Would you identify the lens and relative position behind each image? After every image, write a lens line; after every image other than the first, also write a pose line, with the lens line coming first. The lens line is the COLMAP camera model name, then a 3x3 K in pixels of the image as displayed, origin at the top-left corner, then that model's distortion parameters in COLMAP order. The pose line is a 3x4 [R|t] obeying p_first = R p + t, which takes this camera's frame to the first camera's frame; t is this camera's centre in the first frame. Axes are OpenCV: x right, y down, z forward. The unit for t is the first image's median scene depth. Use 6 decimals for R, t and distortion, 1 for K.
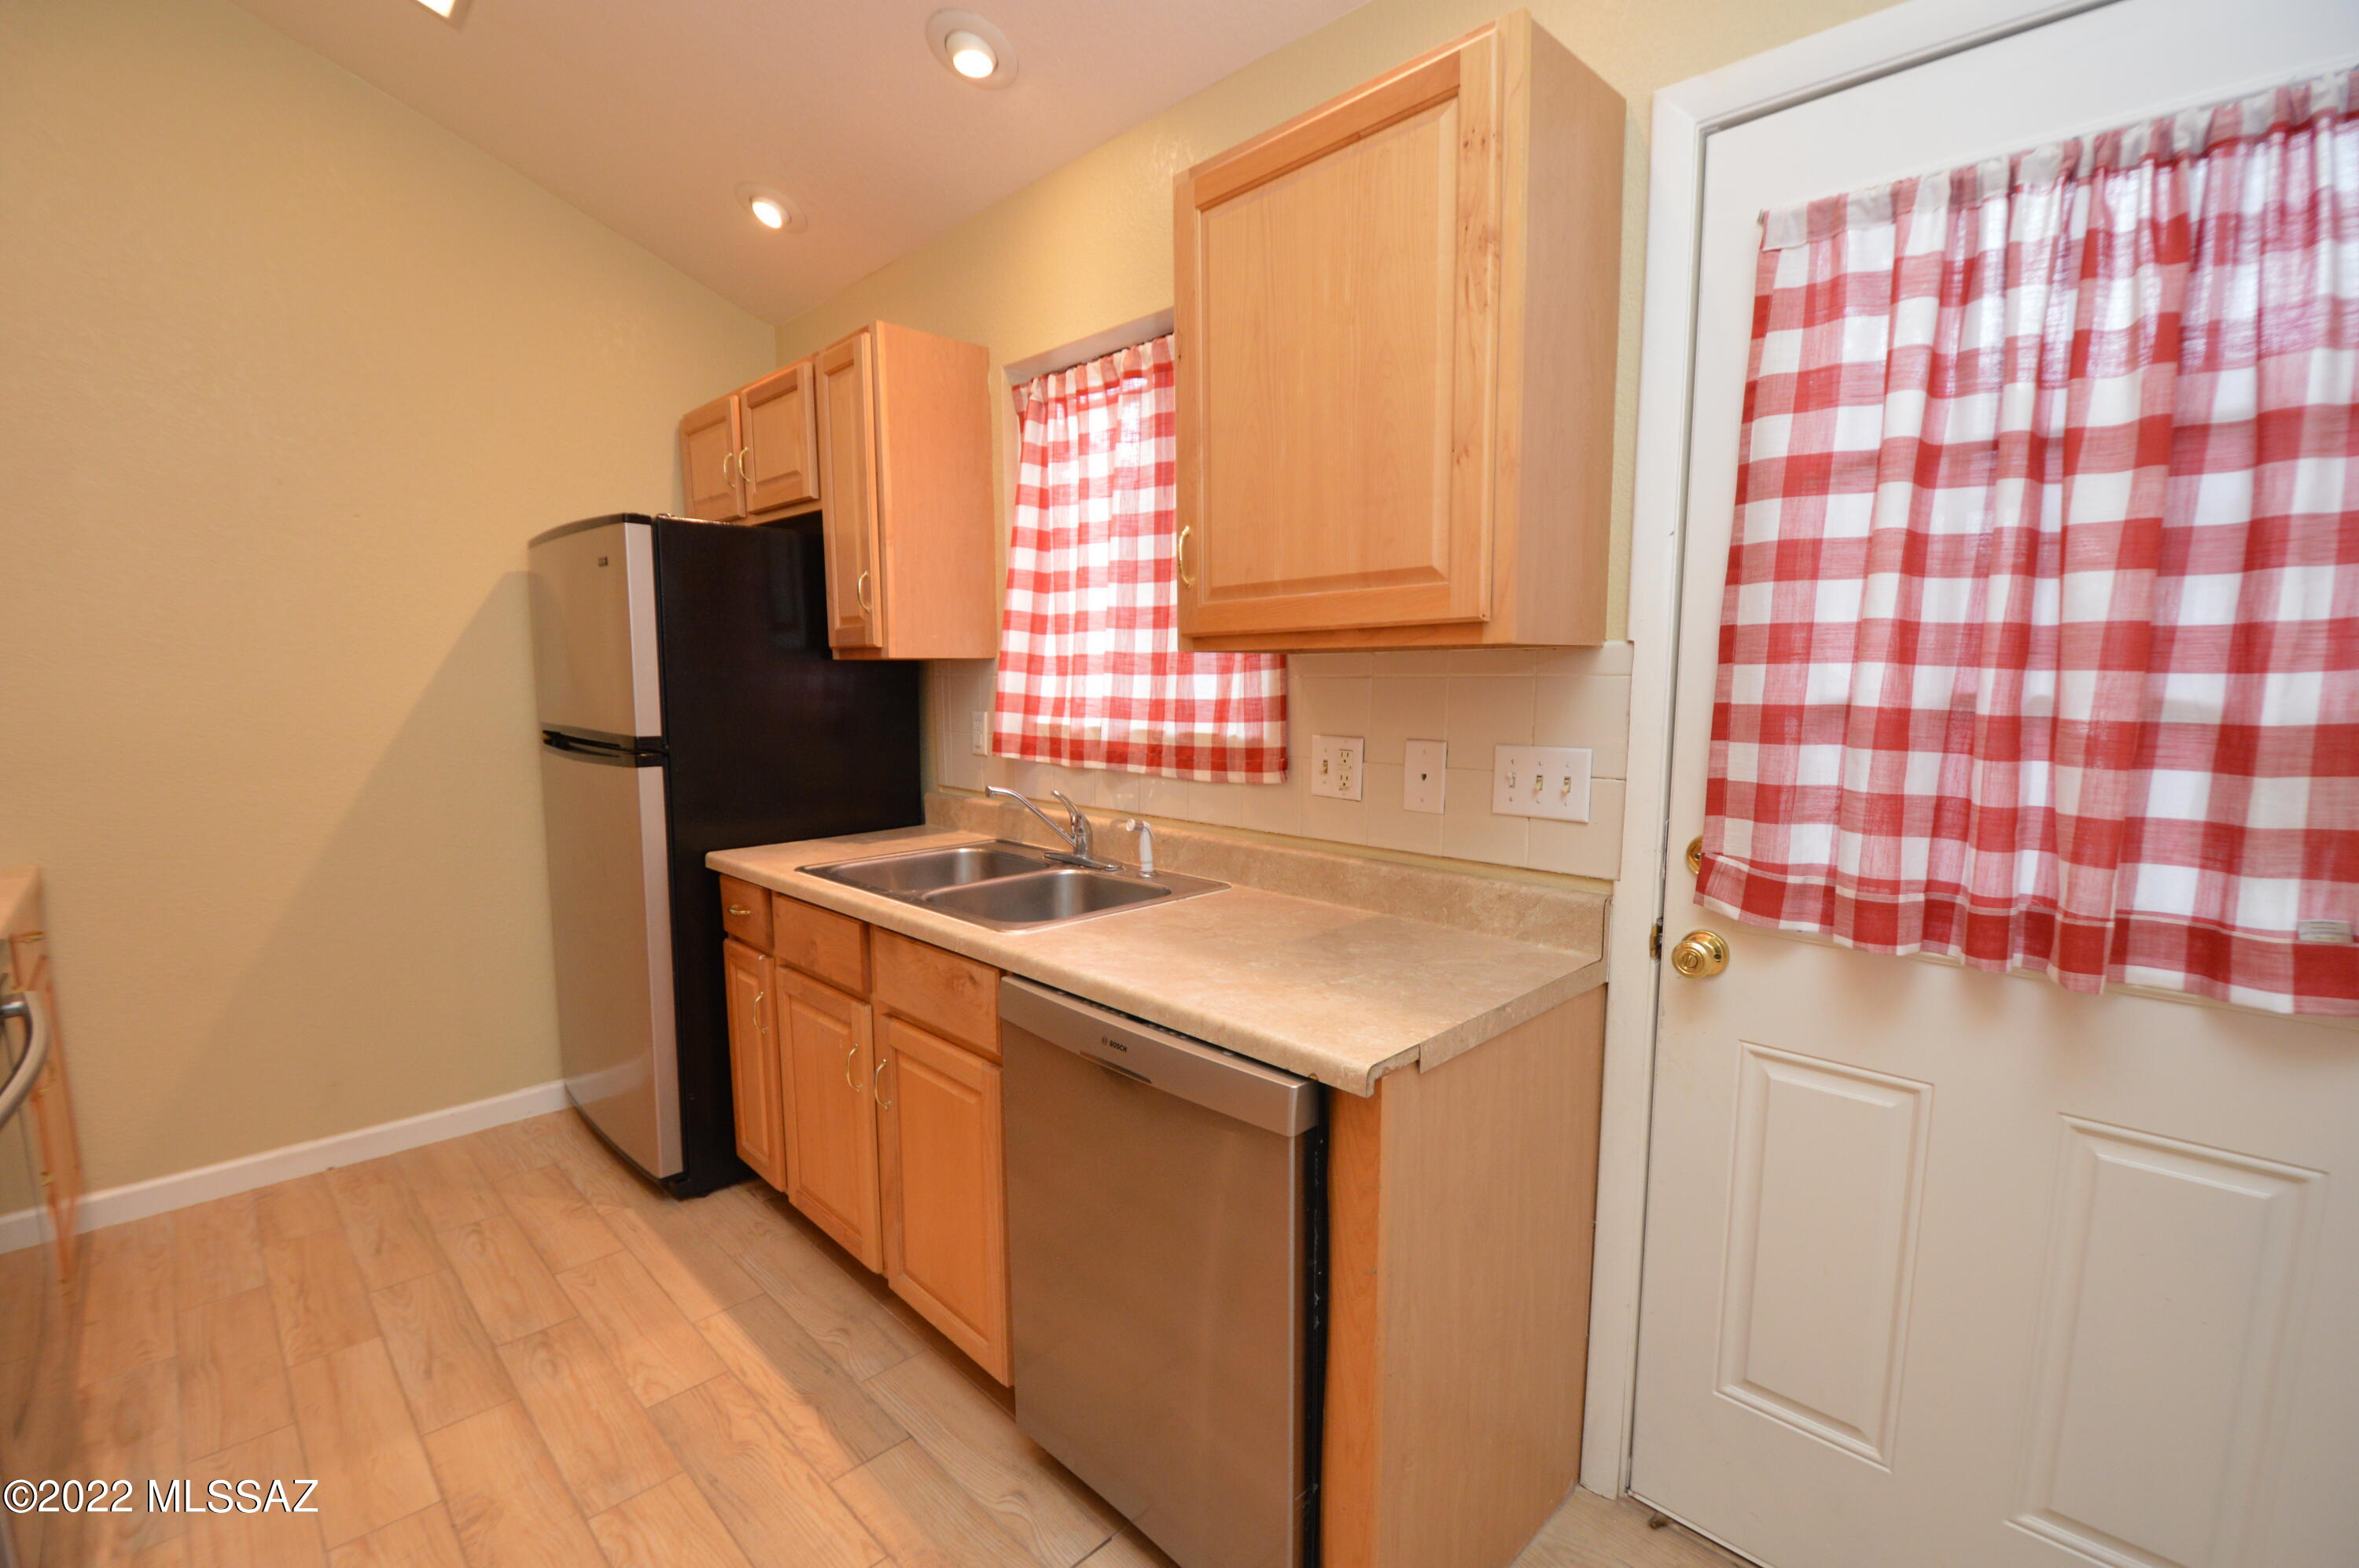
lens RADIAL K [[1052.7, 0, 1174.5], [0, 1052.7, 790.0], [0, 0, 1]] dist [-0.002356, -0.010113]
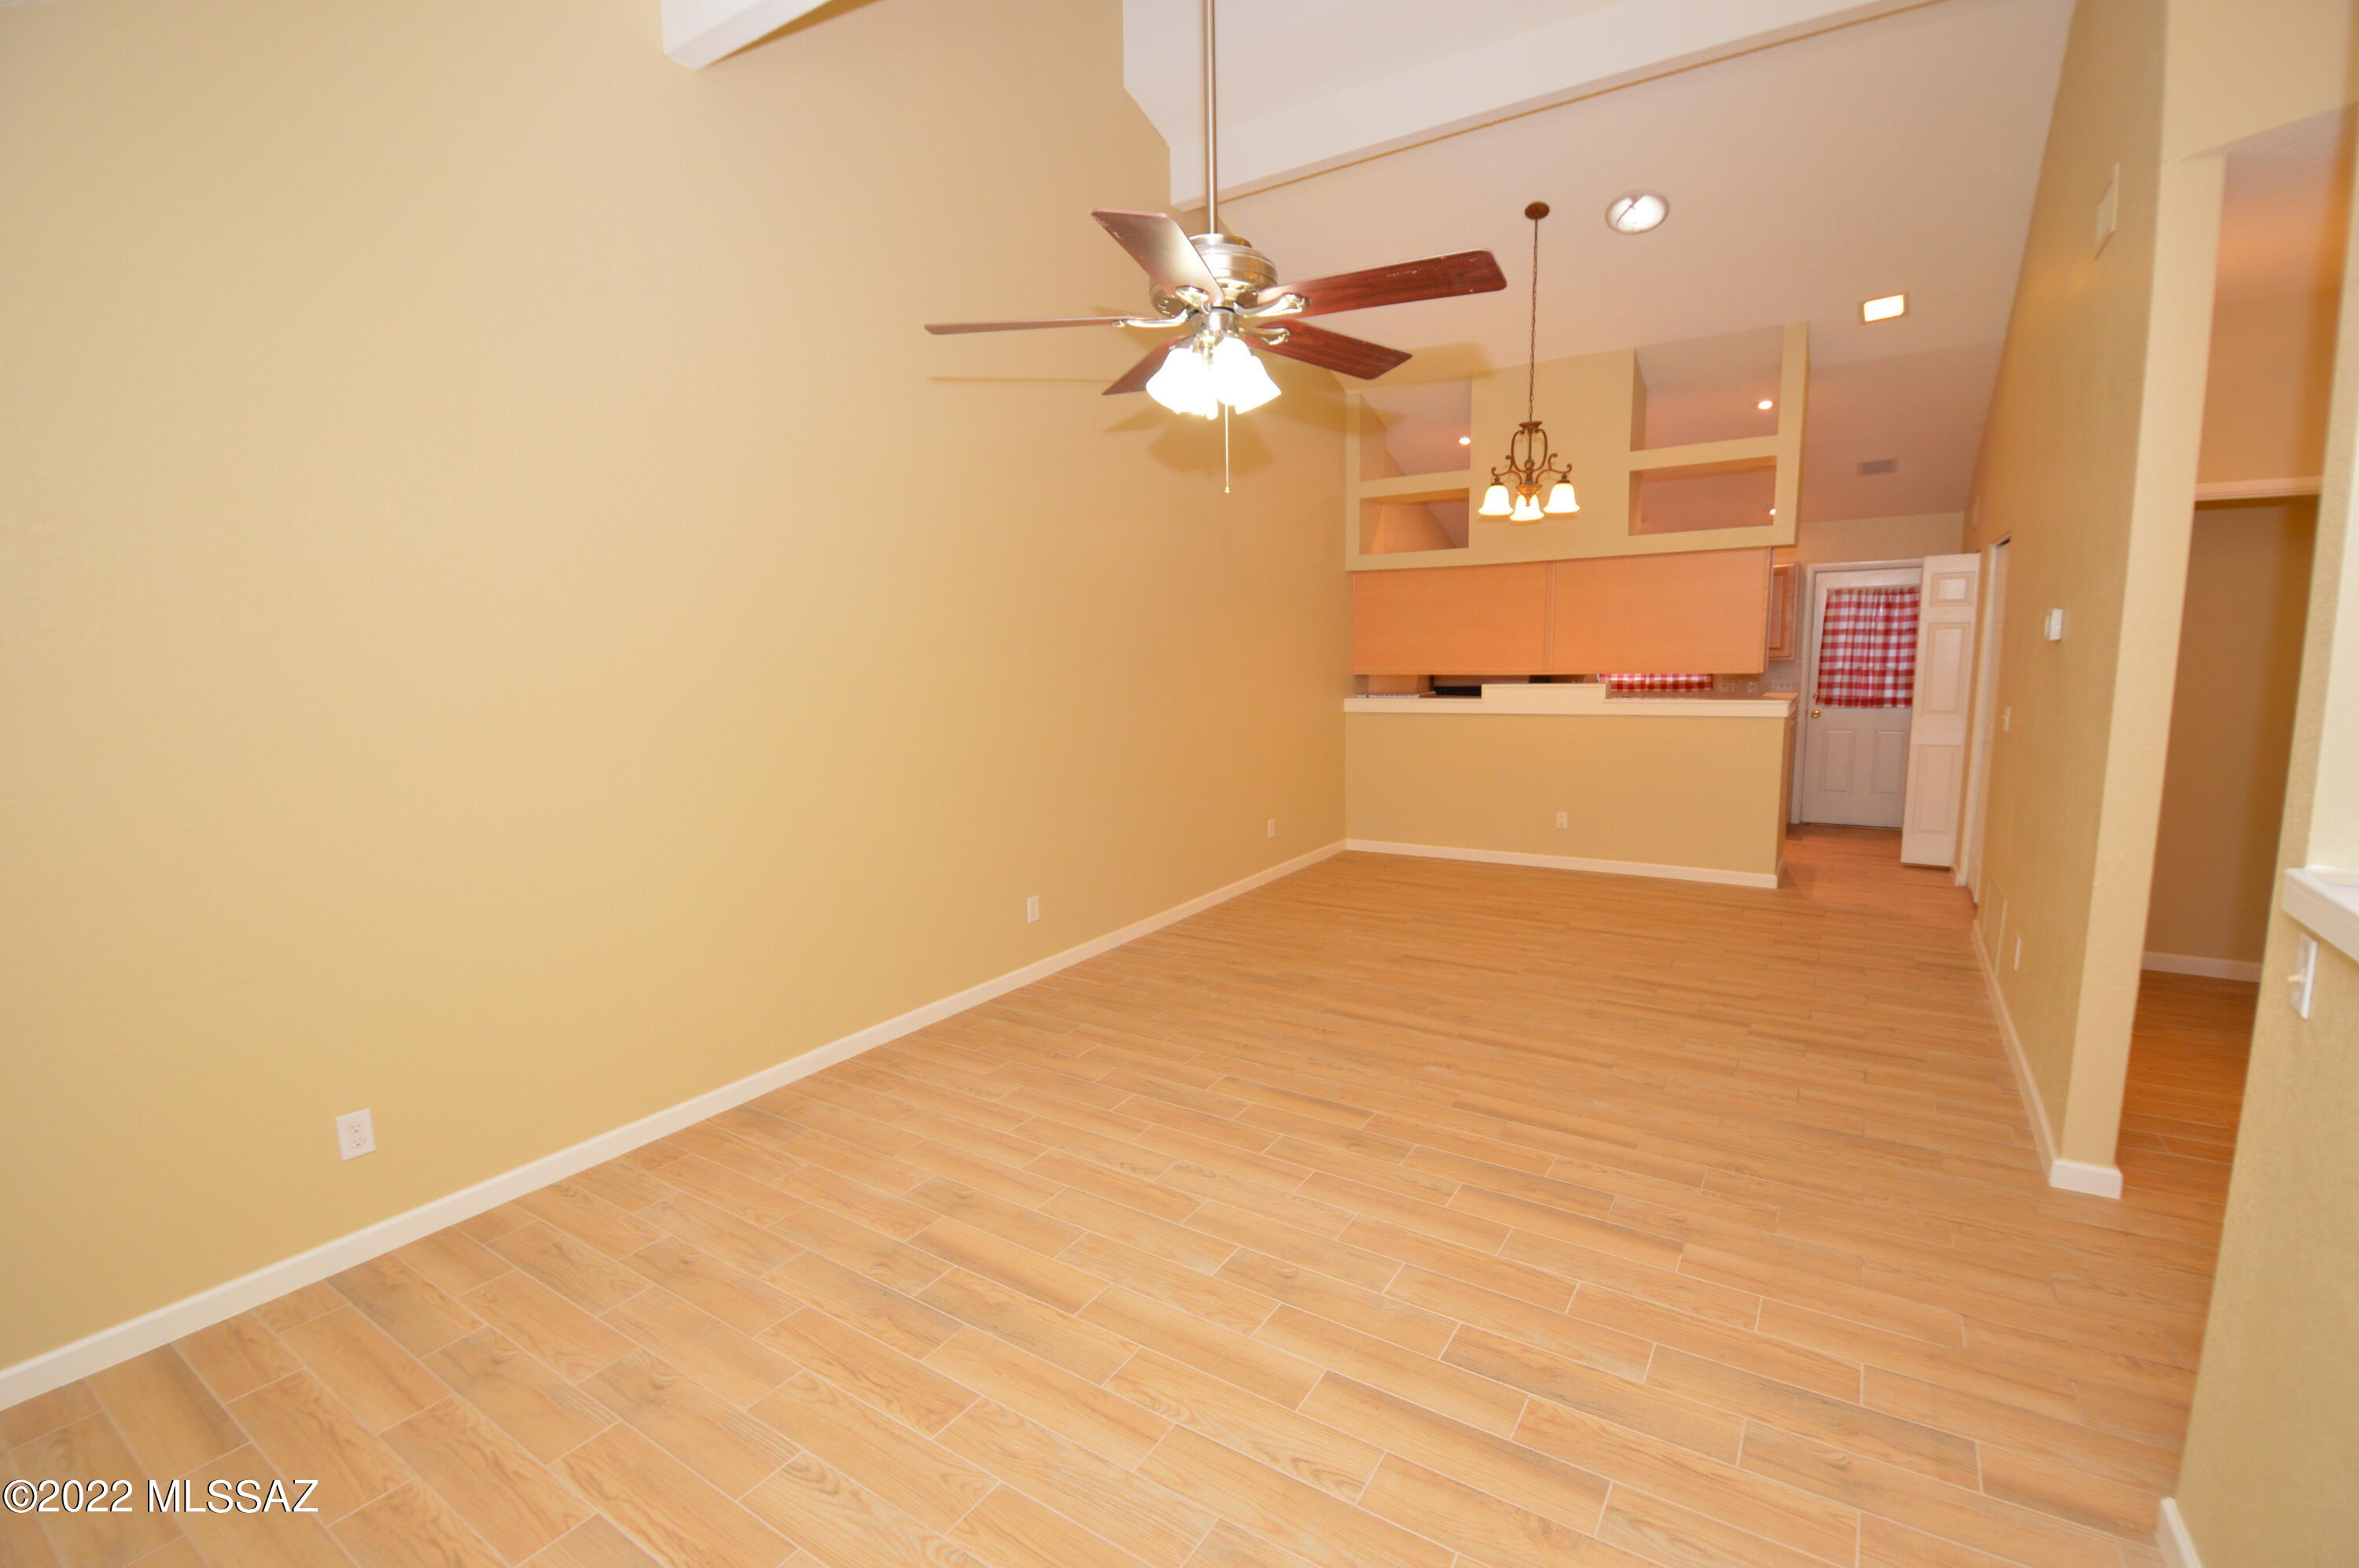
lens RADIAL K [[1052.7, 0, 1158.6], [0, 1052.7, 797.2], [0, 0, 1]] dist [-0.002356, -0.010113]
pose [[0.977483, -0.059097, 0.202570, -4.856671], [0.053807, 0.998053, 0.031529, 0.277673], [-0.204039, -0.019920, 0.978760, -4.494770]]
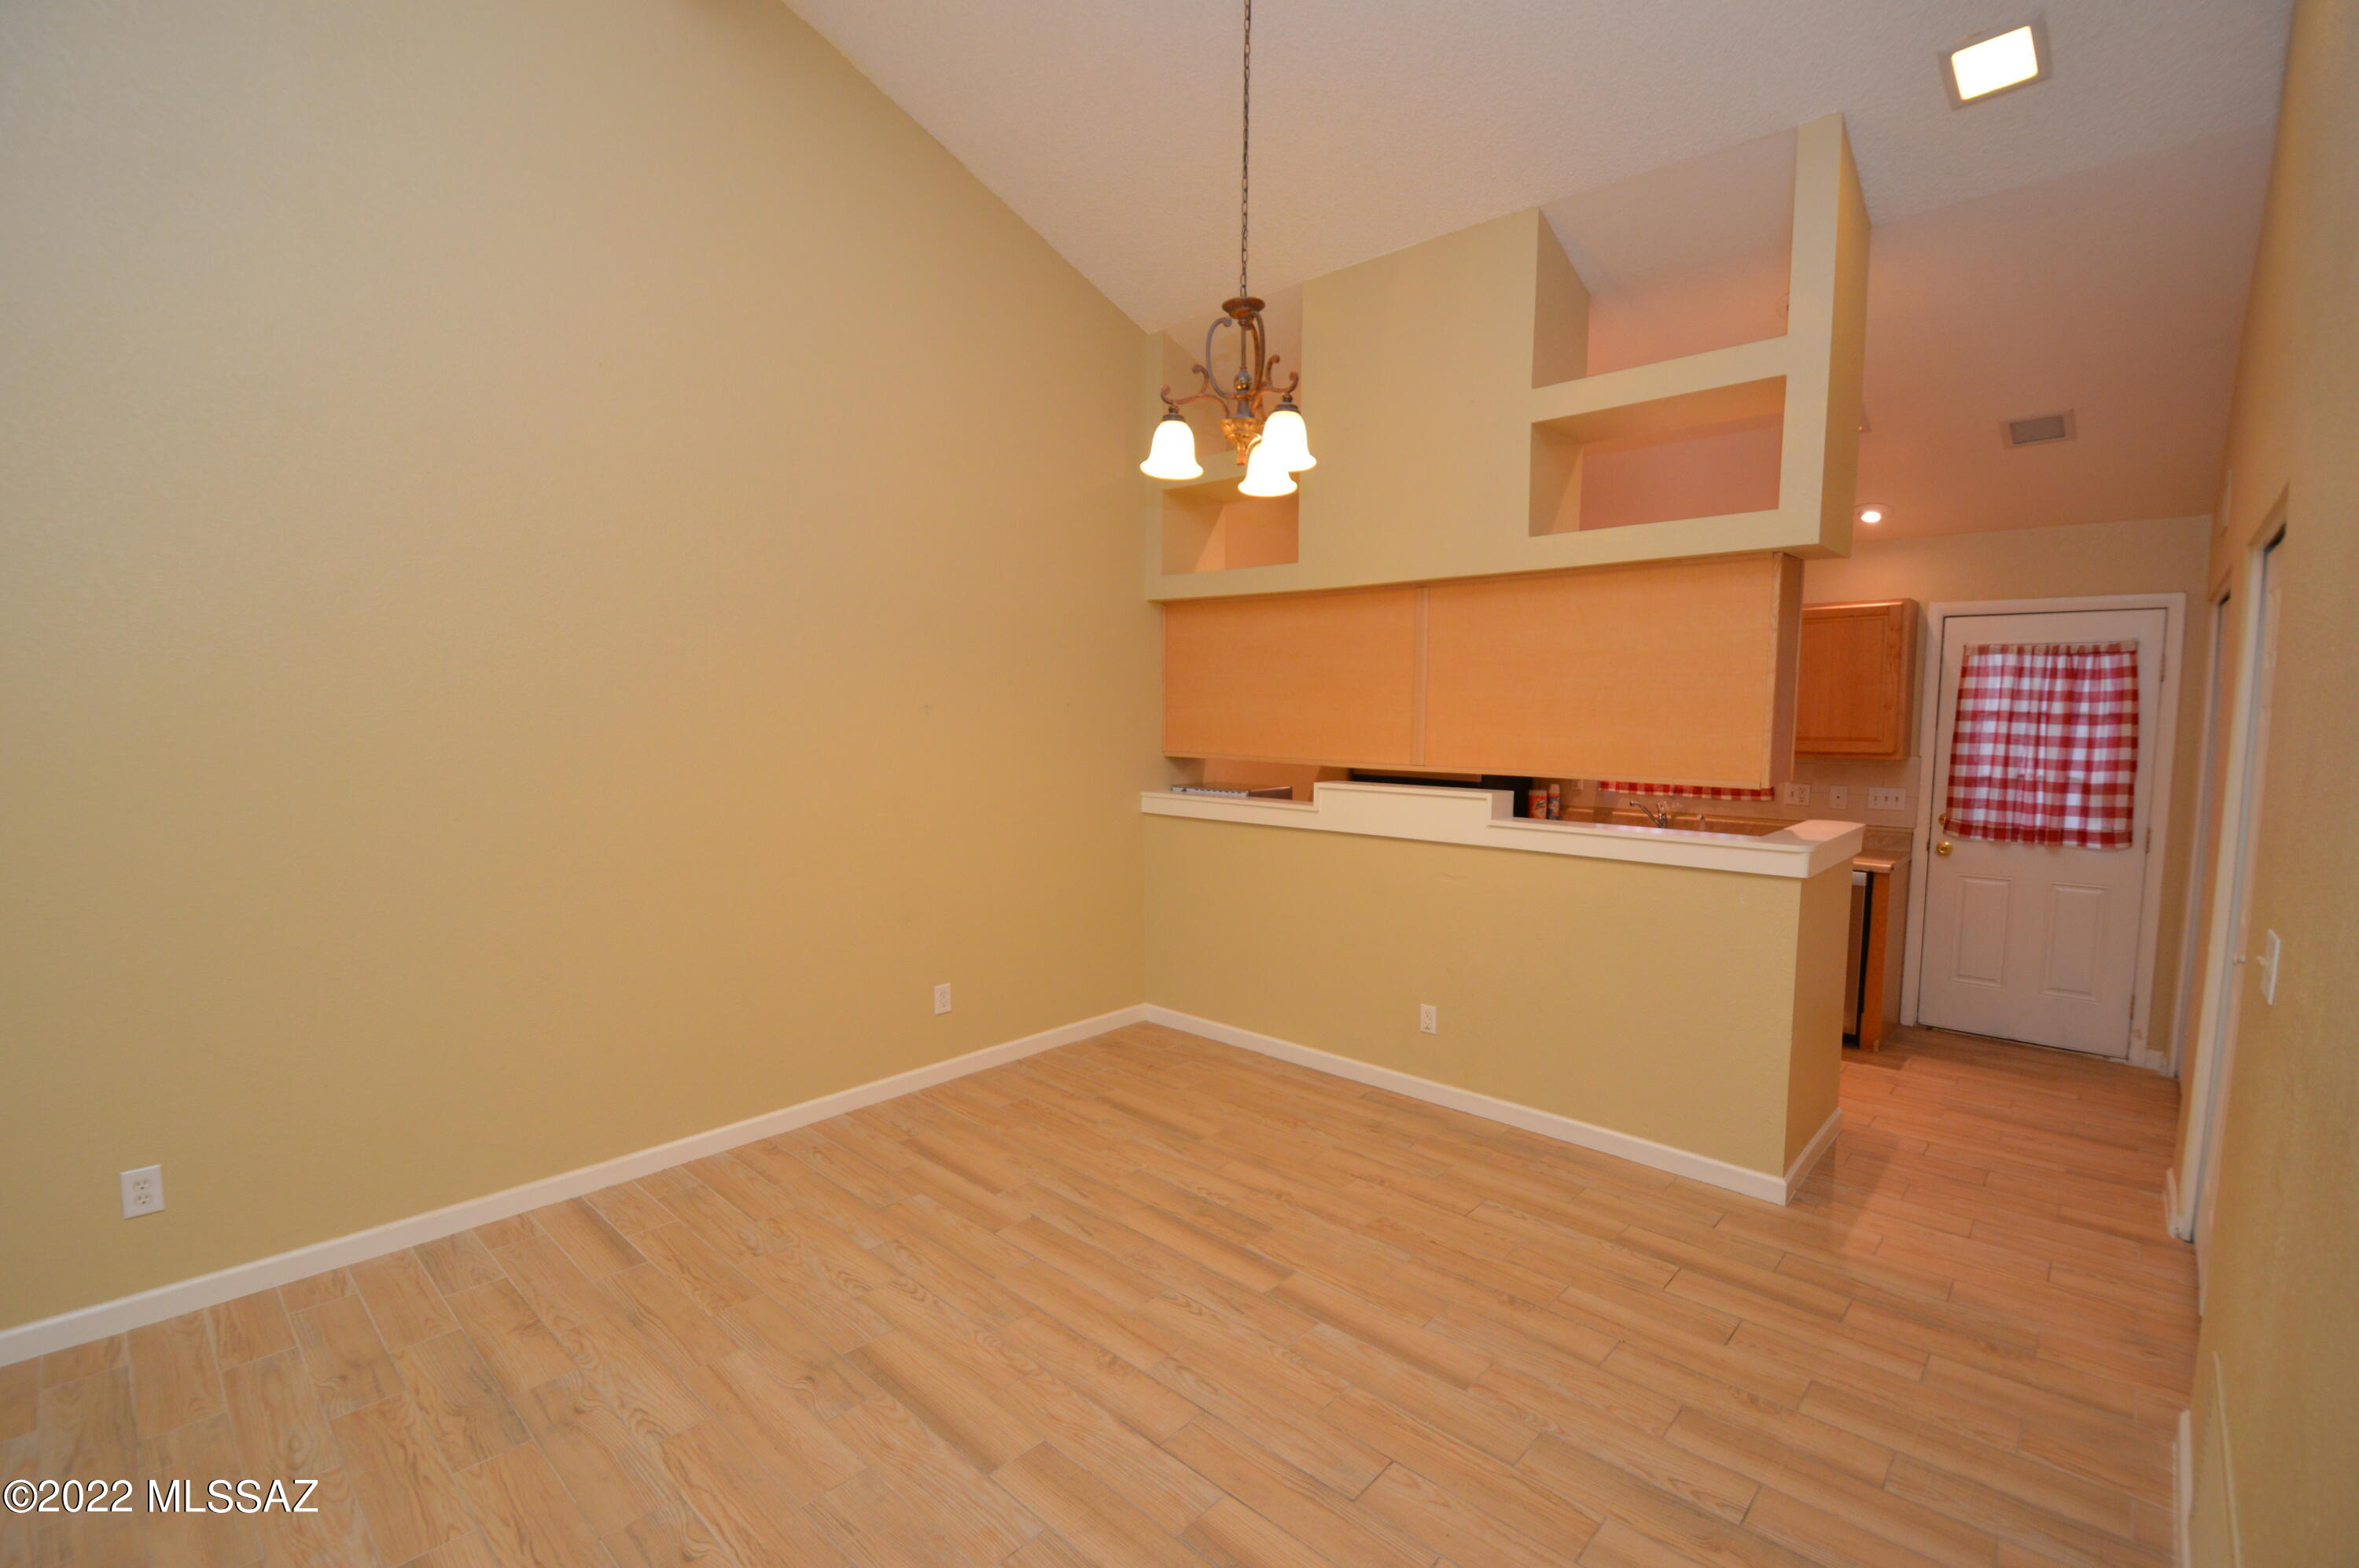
lens RADIAL K [[1052.7, 0, 1173.6], [0, 1052.7, 790.2], [0, 0, 1]] dist [-0.002356, -0.010113]
pose [[0.998658, -0.002528, 0.051733, -2.564434], [0.003943, 0.999621, -0.027262, 0.059594], [-0.051644, 0.027429, 0.998289, -2.689334]]
